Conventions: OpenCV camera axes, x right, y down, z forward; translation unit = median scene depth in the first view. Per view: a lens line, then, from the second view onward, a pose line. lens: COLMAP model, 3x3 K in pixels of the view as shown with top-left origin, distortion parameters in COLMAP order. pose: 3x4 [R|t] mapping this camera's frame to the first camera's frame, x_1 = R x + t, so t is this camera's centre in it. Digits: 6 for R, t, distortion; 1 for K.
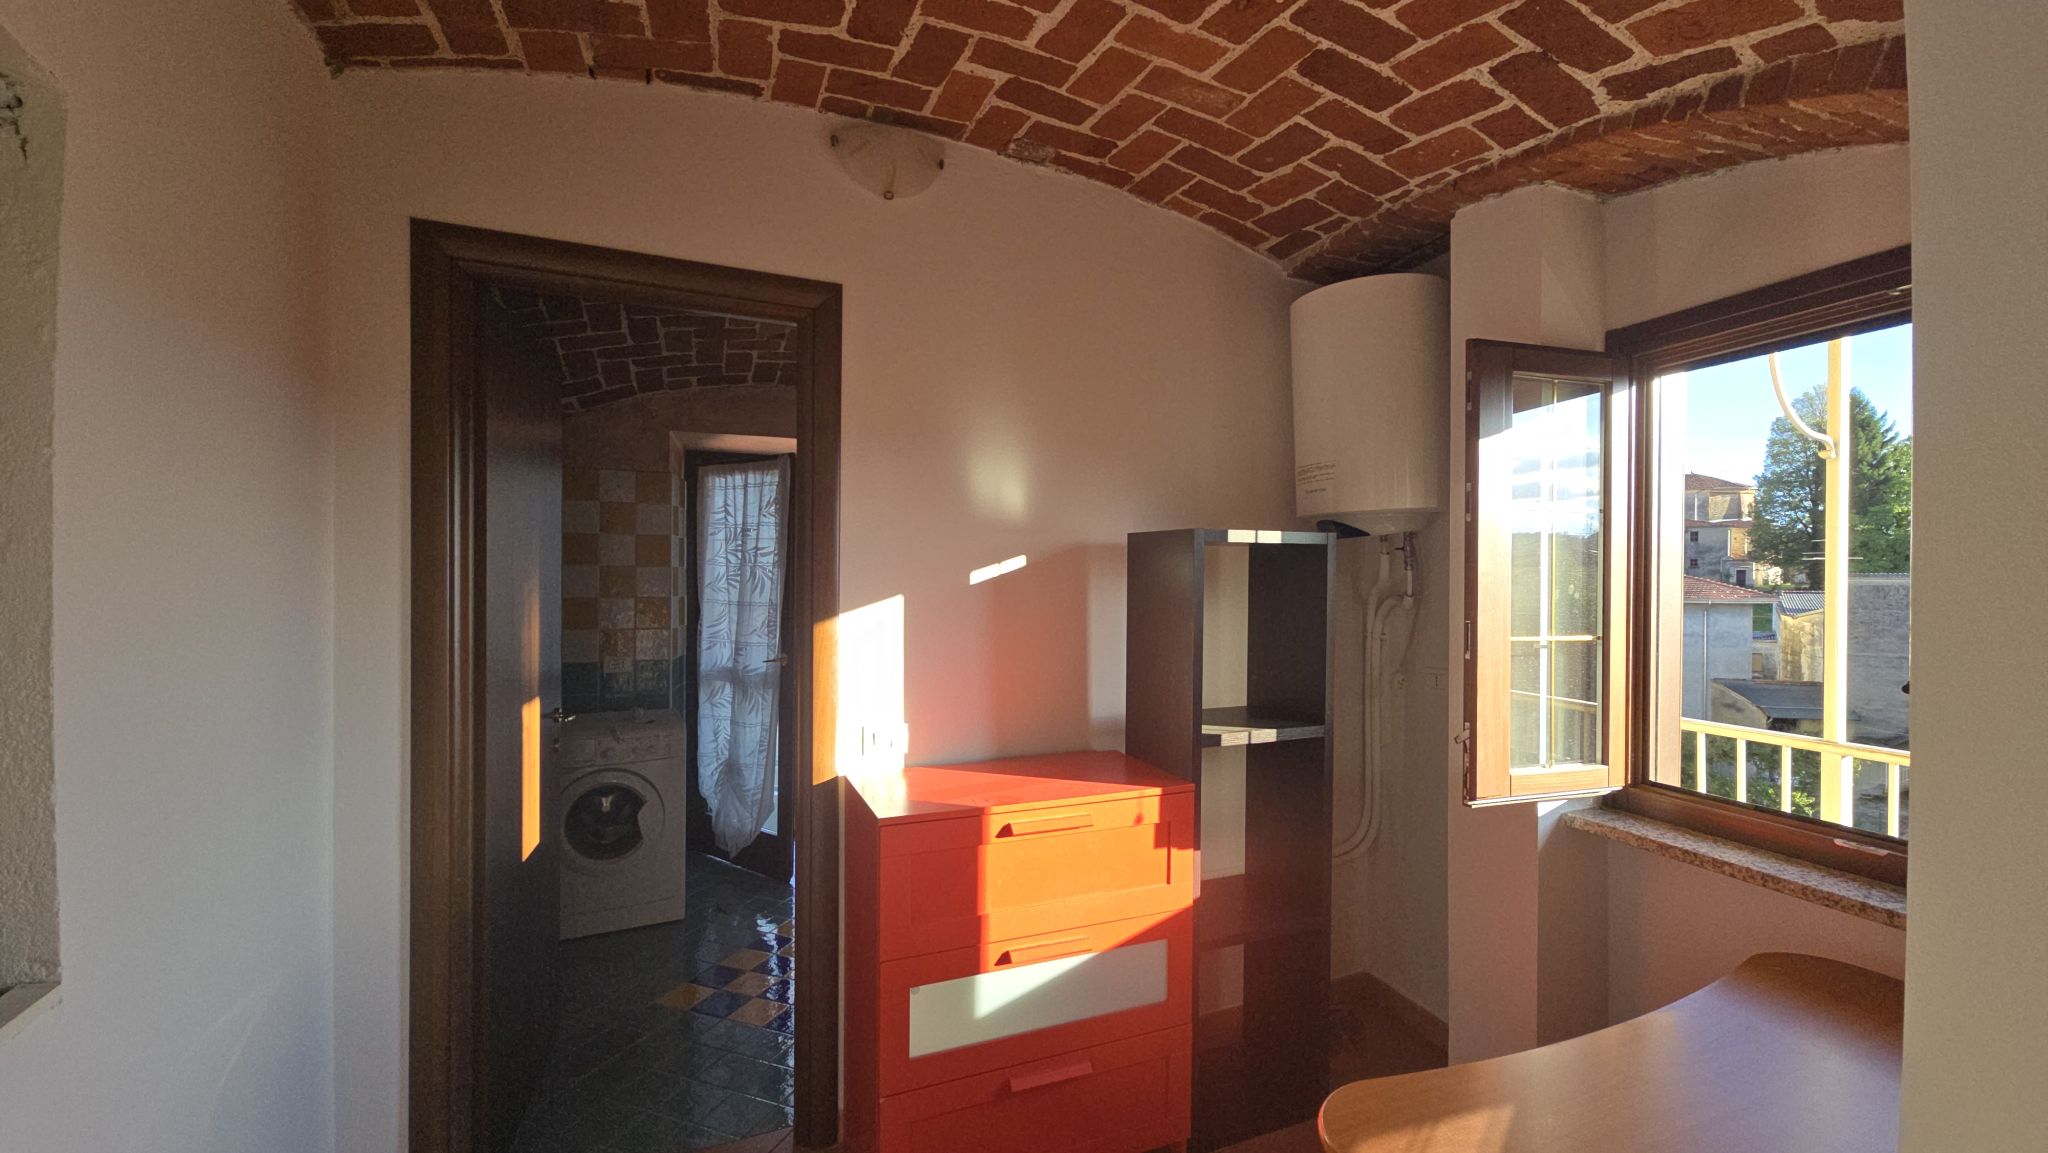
lens RADIAL K [[834.1, 0, 1031.8], [0, 834.1, 577.9], [0, 0, 1]] dist [0.004464, -0.002742]
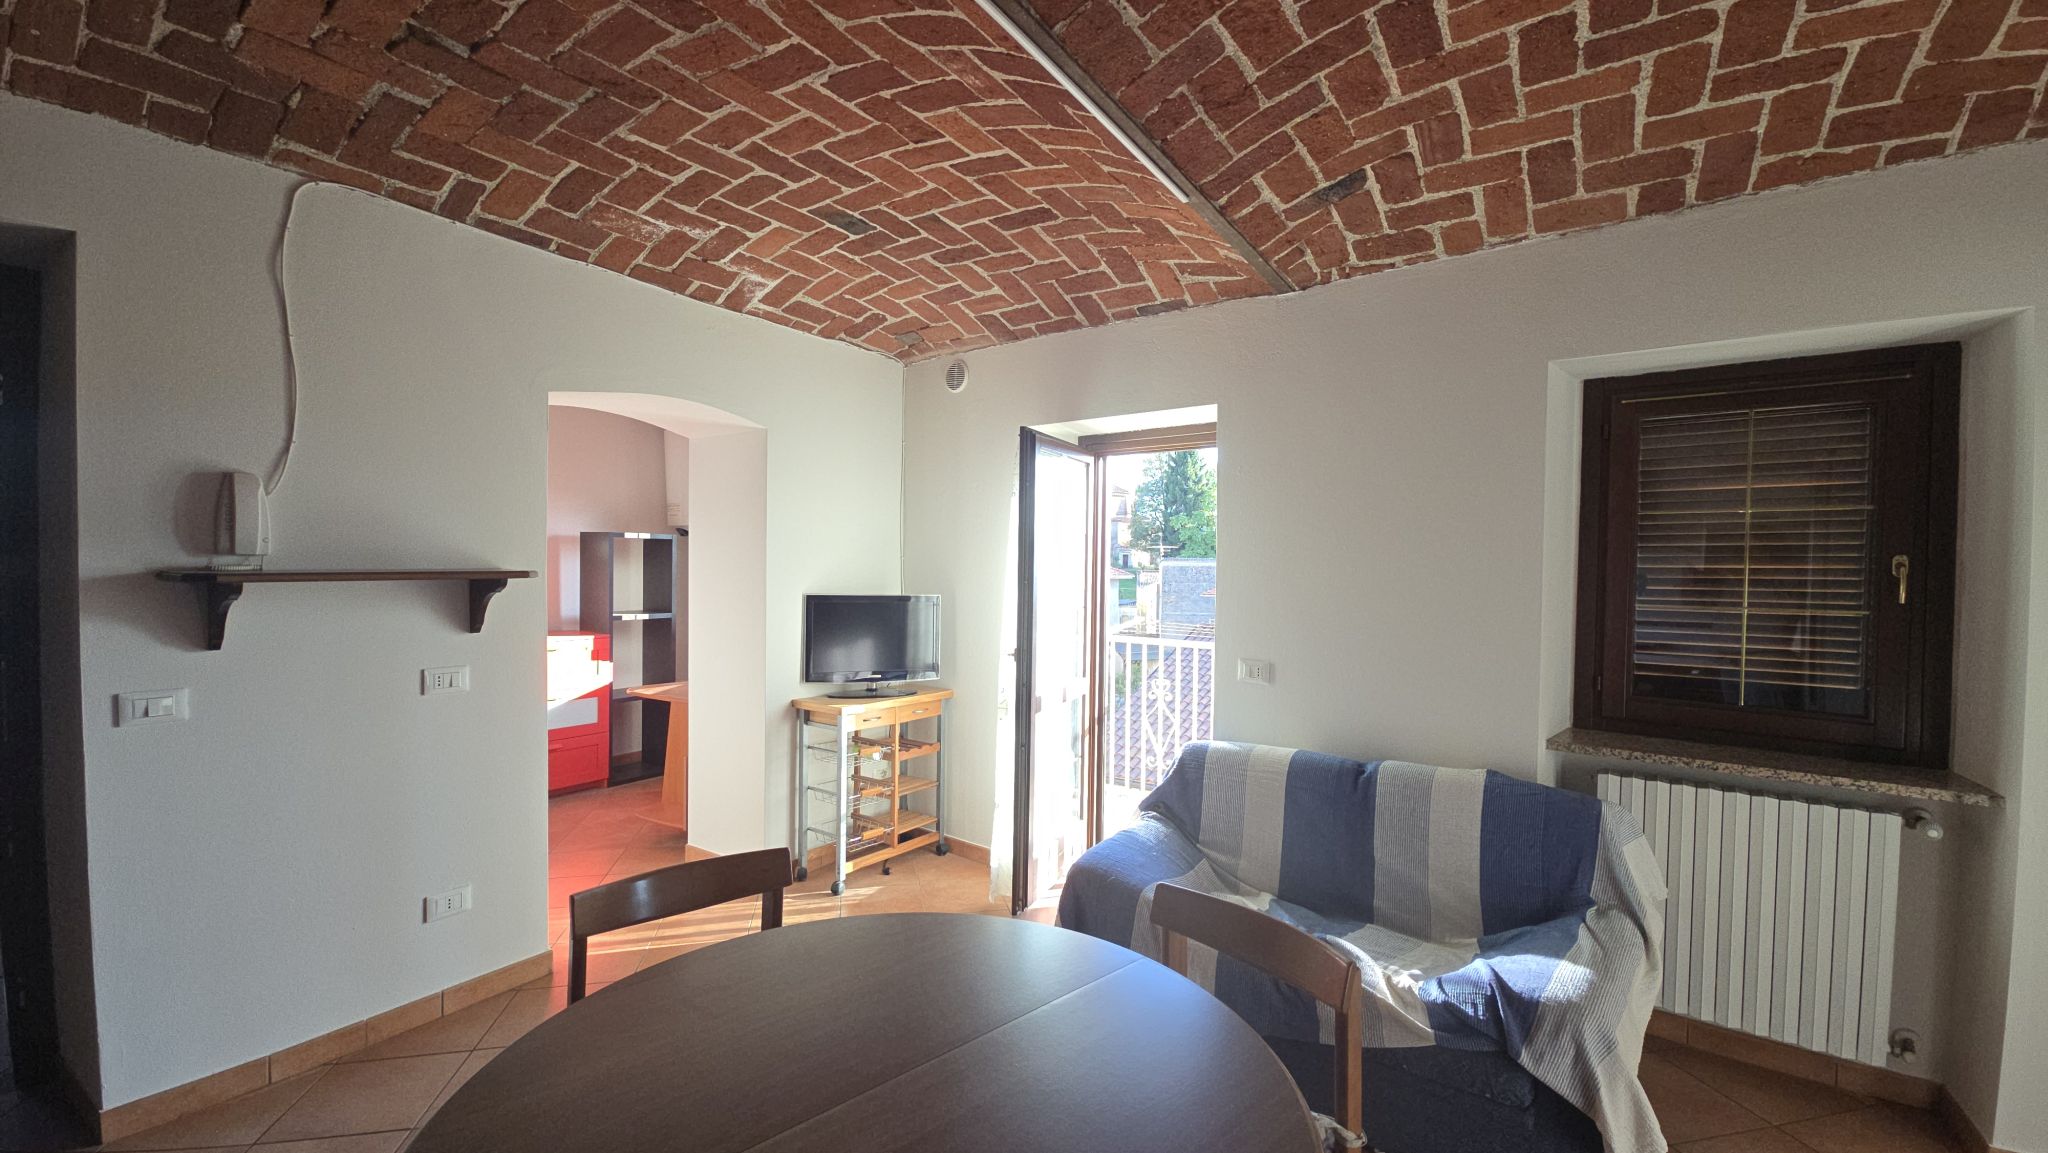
lens RADIAL K [[834.1, 0, 1033.5], [0, 834.1, 579.6], [0, 0, 1]] dist [0.004464, -0.002742]
pose [[0.832373, -0.005092, 0.554193, -0.101844], [-0.009140, 0.999696, 0.022912, 0.010983], [-0.554141, -0.024137, 0.832073, -1.364578]]
